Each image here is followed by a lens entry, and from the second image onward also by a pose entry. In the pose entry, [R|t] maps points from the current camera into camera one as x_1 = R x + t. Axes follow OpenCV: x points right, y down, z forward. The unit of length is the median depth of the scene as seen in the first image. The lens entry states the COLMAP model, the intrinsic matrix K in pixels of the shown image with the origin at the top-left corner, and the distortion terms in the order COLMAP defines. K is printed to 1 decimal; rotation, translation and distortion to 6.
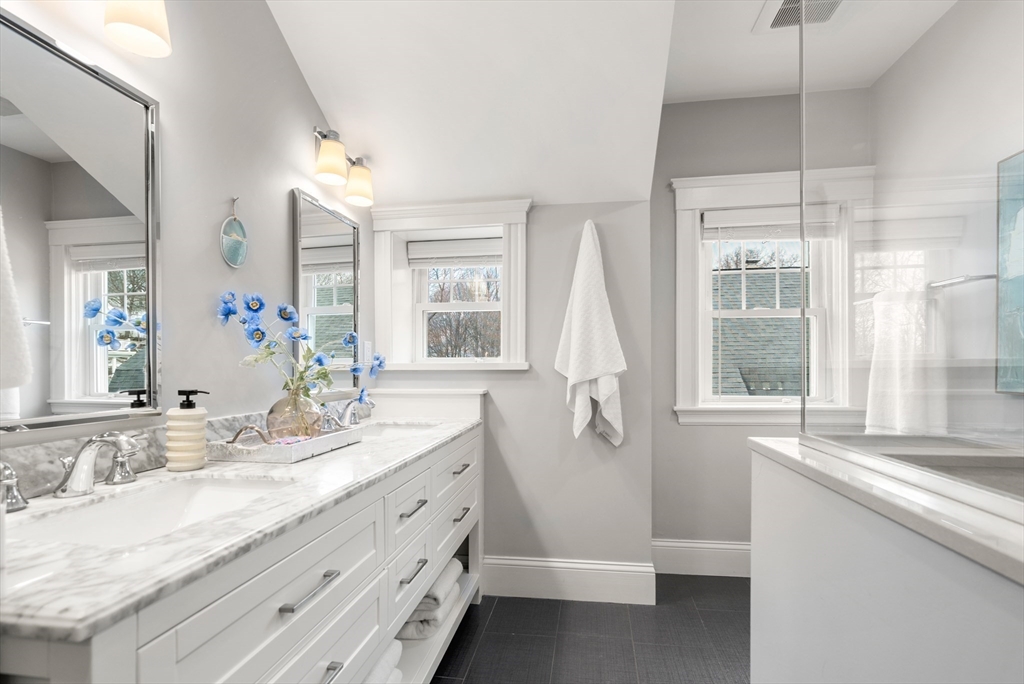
lens RADIAL K [[479.6, 0, 511.8], [0, 479.6, 375.2], [0, 0, 1]] dist [-0.011239, 0.000110]
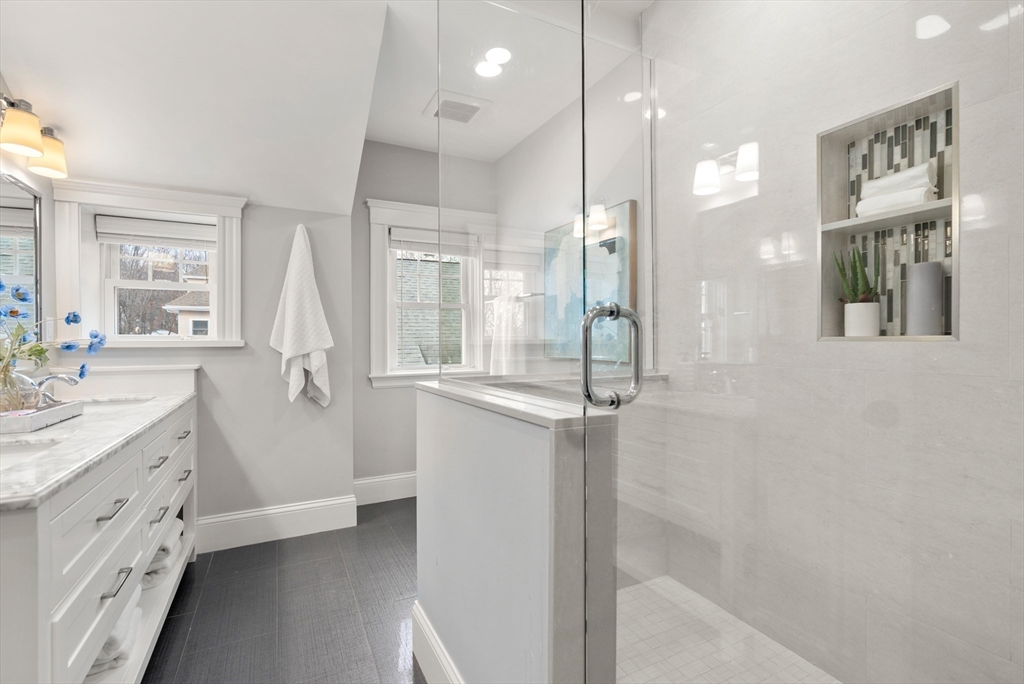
lens RADIAL K [[466.3, 0, 512.1], [0, 466.3, 333.0], [0, 0, 1]] dist [-0.000179, 0.000343]
pose [[0.804476, 0.012218, 0.593859, -0.116196], [0.013116, 0.999179, -0.038325, 0.007206], [-0.593840, 0.038621, 0.803656, -0.286110]]
